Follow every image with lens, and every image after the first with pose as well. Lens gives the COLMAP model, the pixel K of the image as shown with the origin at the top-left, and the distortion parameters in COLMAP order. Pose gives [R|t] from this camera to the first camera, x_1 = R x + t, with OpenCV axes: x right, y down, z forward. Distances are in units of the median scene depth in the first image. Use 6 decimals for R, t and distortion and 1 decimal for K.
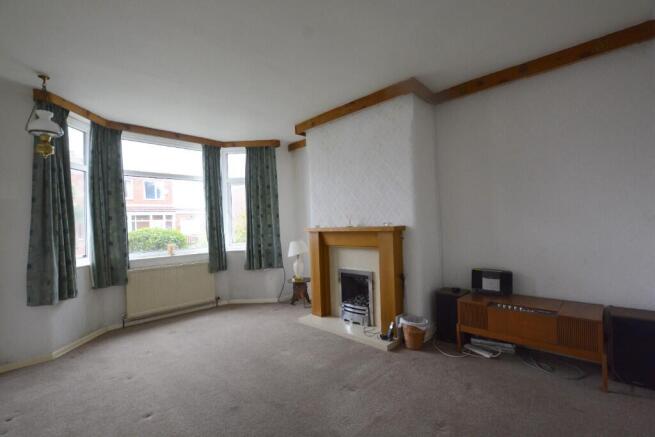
lens RADIAL K [[296.8, 0, 329.0], [0, 296.8, 219.8], [0, 0, 1]] dist [-0.002262, -0.000107]
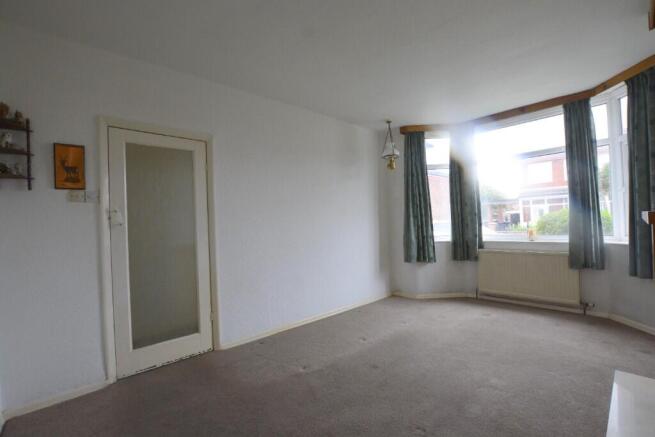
lens RADIAL K [[296.8, 0, 329.0], [0, 296.8, 219.8], [0, 0, 1]] dist [-0.002262, -0.000107]
pose [[-0.034474, 0.026530, -0.999053, 0.483481], [0.053245, 0.998277, 0.024672, -0.001779], [0.997986, -0.052344, -0.035827, 0.488806]]
